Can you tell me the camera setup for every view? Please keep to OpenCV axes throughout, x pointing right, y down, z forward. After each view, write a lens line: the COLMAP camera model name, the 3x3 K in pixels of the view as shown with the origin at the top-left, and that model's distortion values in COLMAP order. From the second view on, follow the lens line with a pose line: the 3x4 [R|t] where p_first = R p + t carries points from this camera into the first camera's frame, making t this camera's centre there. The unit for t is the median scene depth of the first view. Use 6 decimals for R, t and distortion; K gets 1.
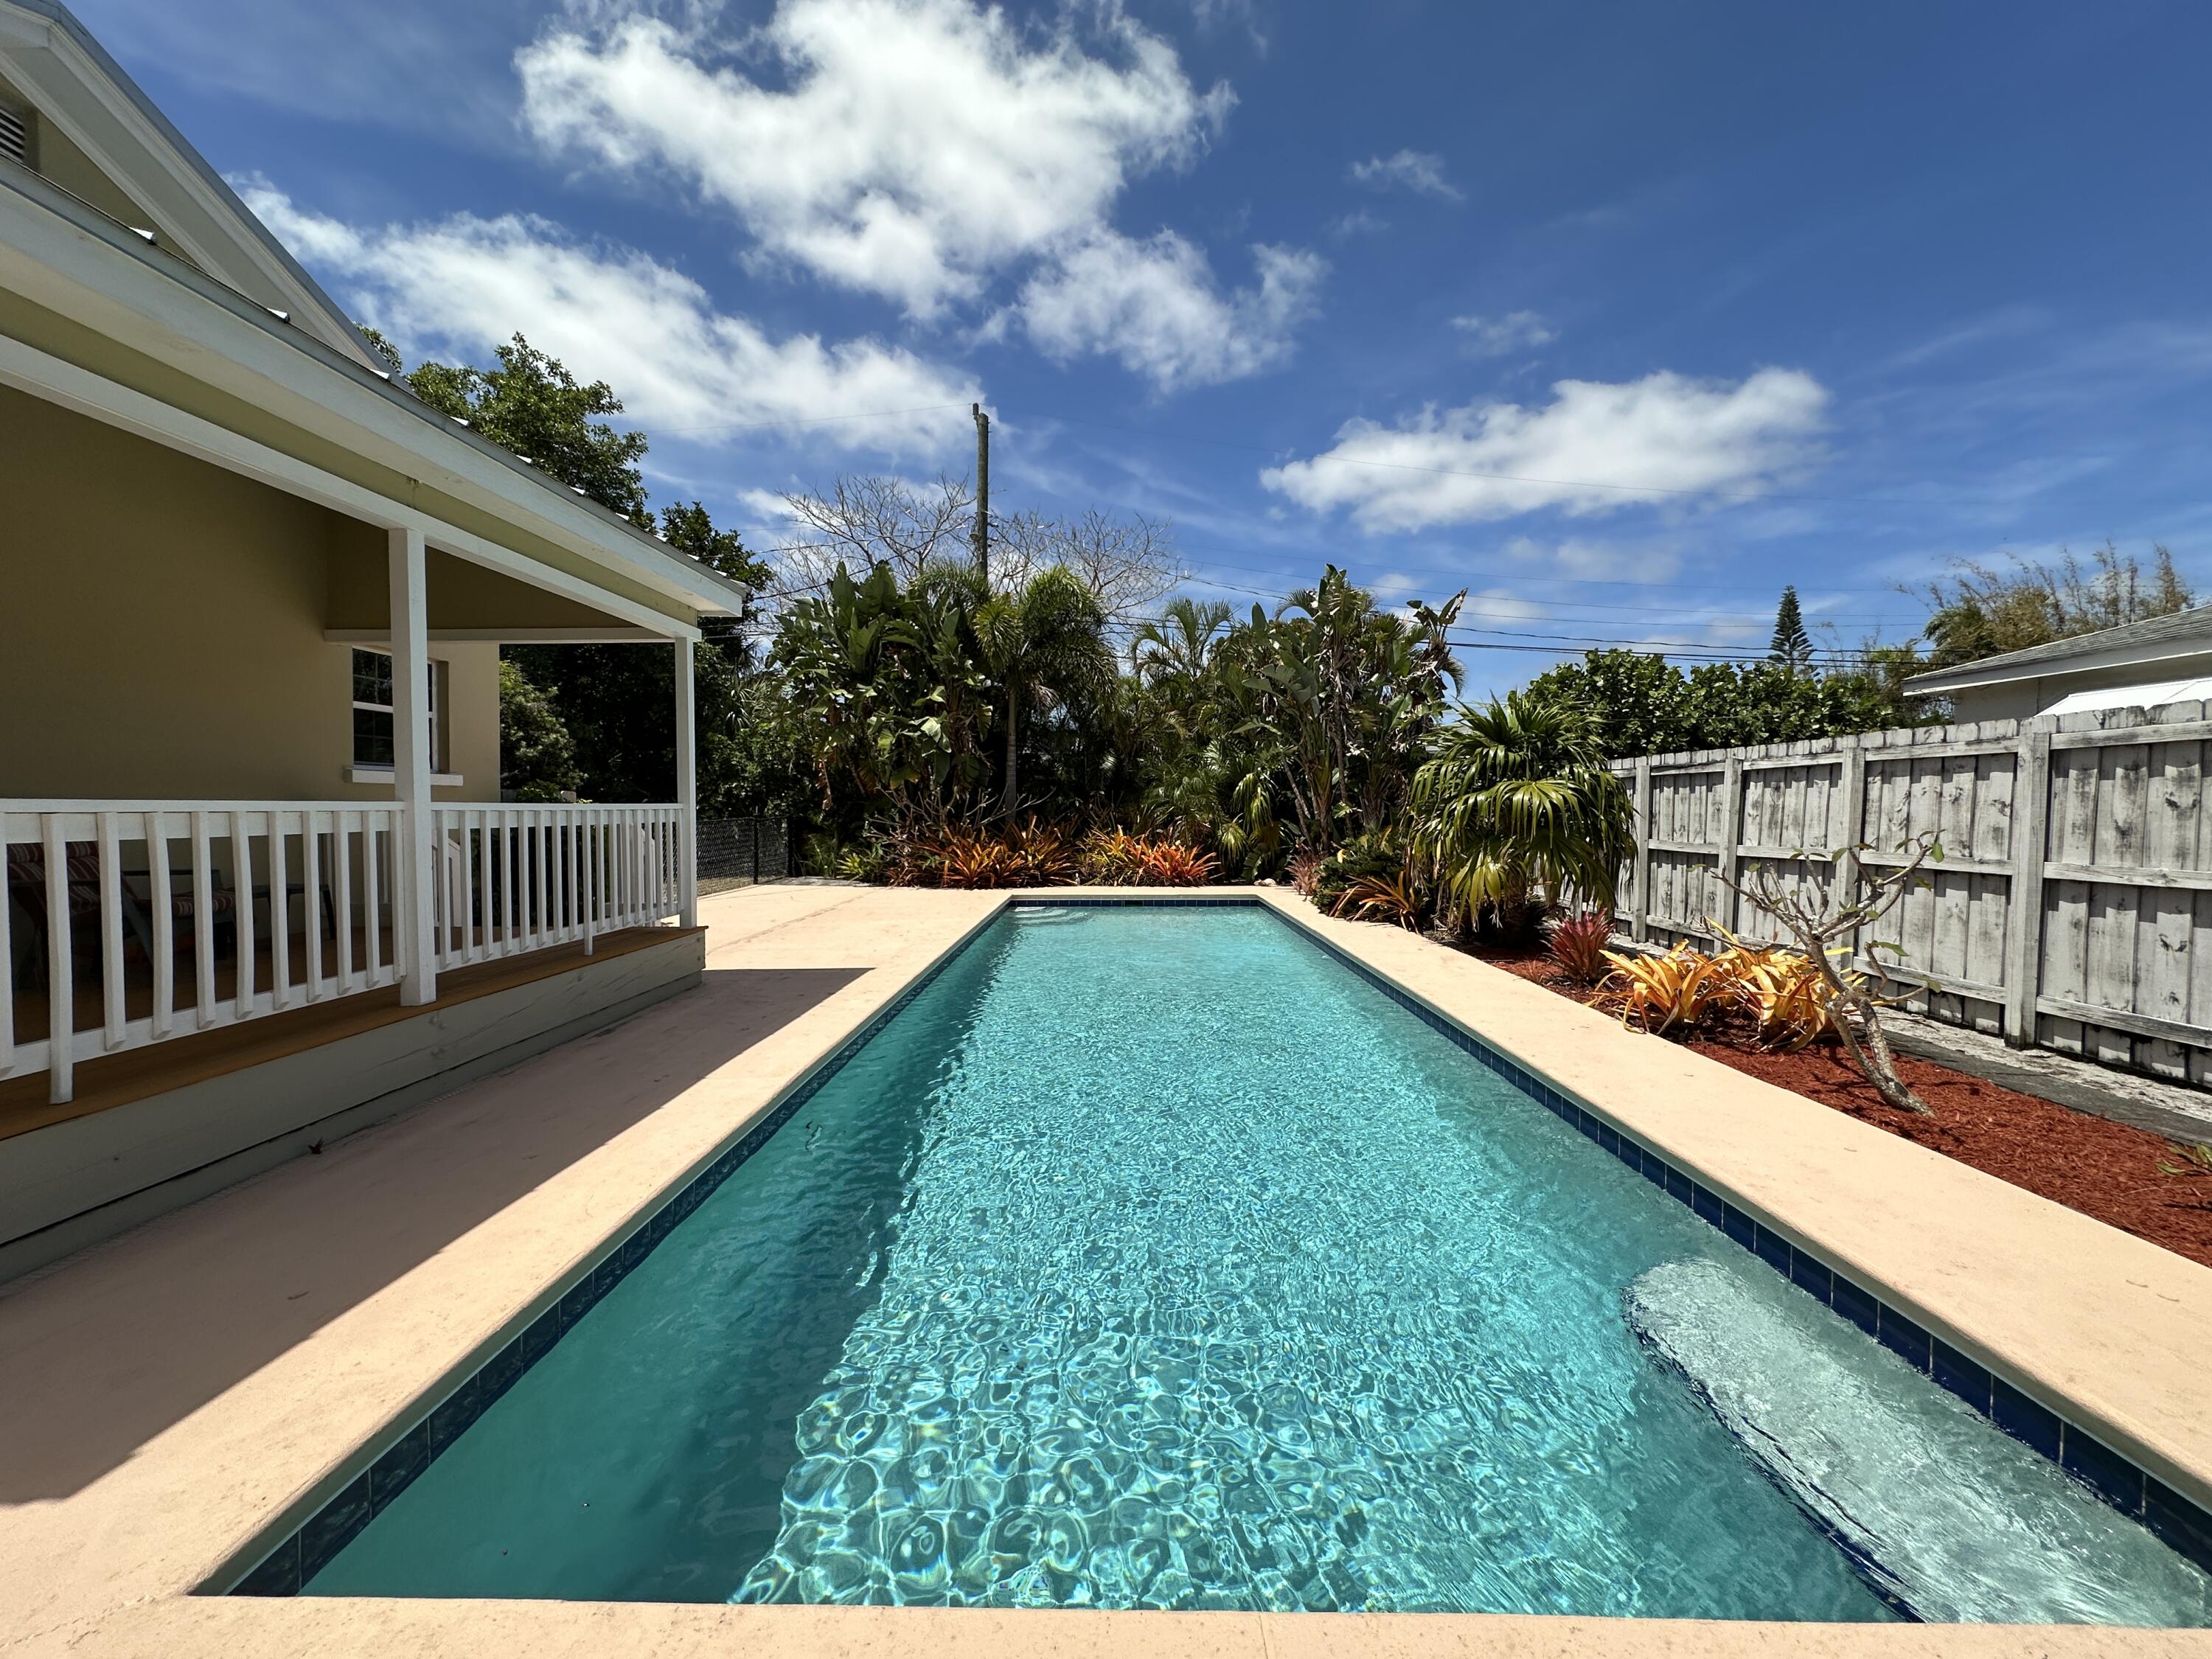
lens RADIAL K [[880.6, 0, 1106.0], [0, 880.6, 829.5], [0, 0, 1]] dist [0.000864, 0.000520]
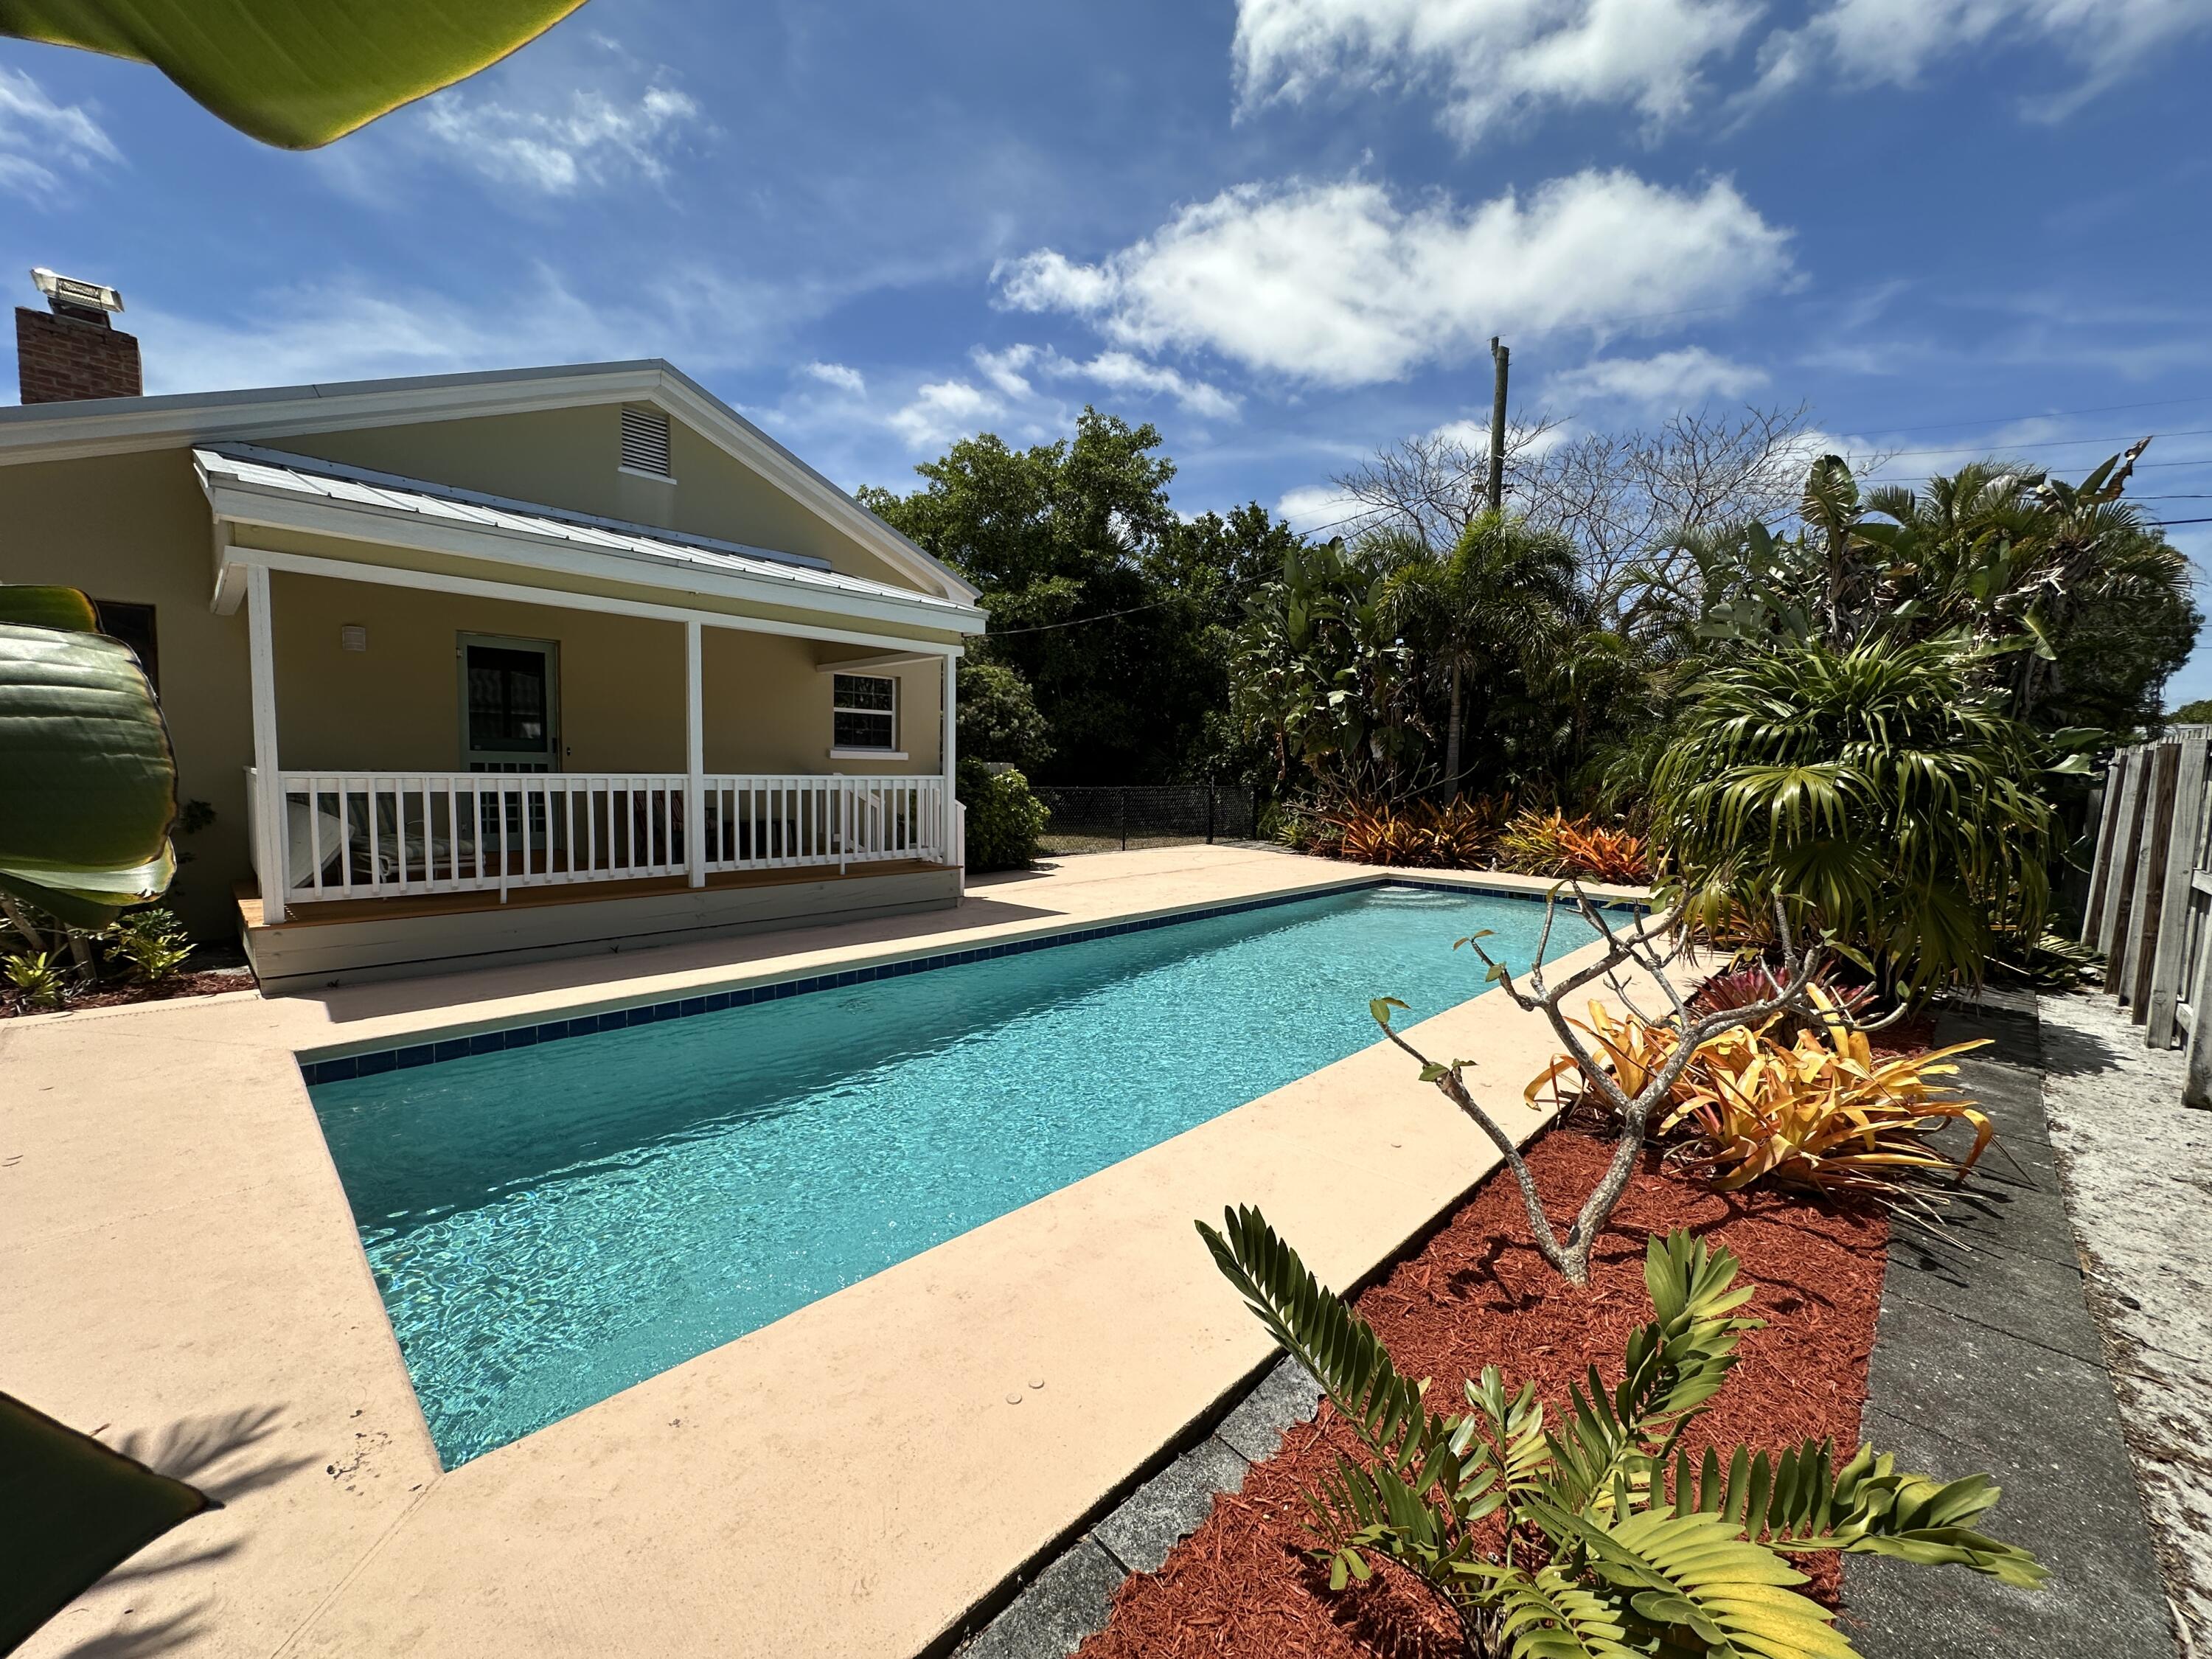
lens RADIAL K [[880.6, 0, 1106.0], [0, 880.6, 829.5], [0, 0, 1]] dist [0.000864, 0.000520]
pose [[0.739211, 0.061212, -0.670686, 0.383864], [-0.035672, 0.998022, 0.051770, -0.015739], [0.672529, -0.014345, 0.739932, 0.088620]]
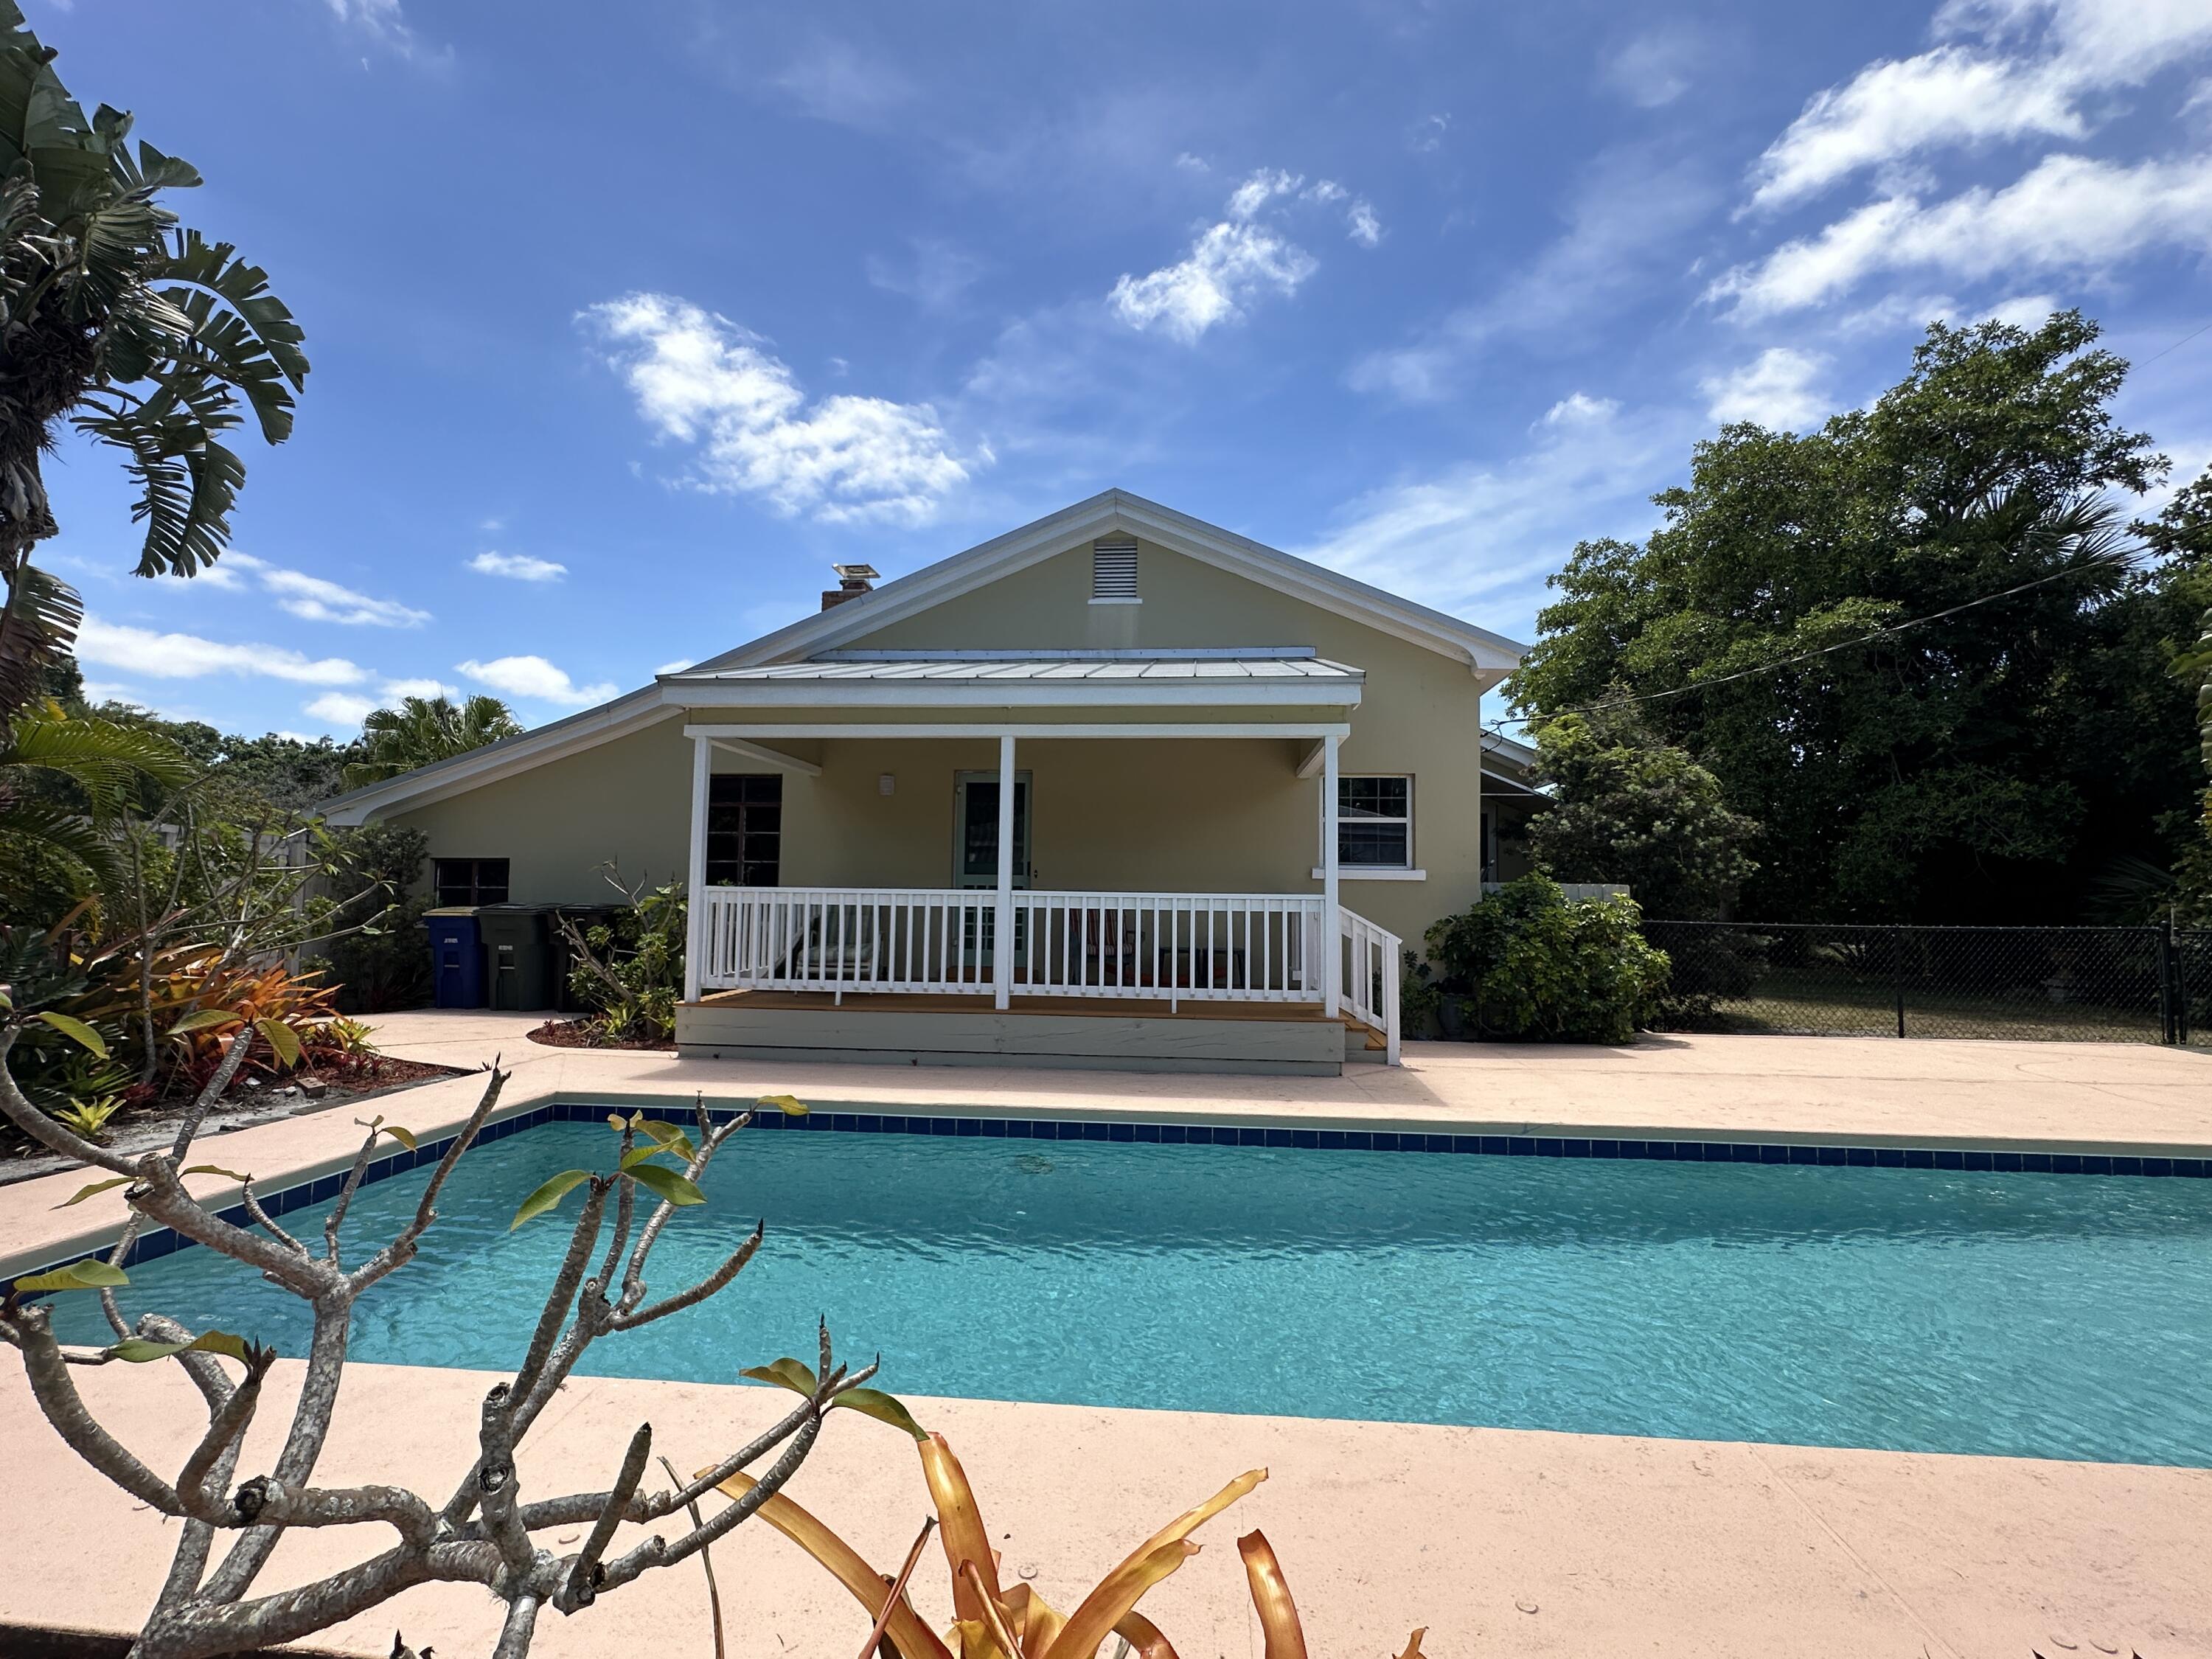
lens RADIAL K [[1012.7, 0, 1106.0], [0, 1012.7, 829.5], [0, 0, 1]] dist [-0.000776, 0.000100]
pose [[-0.068144, -0.061419, -0.995783, 0.439608], [-0.040073, 0.997466, -0.058781, -0.015868], [0.996870, 0.035898, -0.070433, 0.495350]]
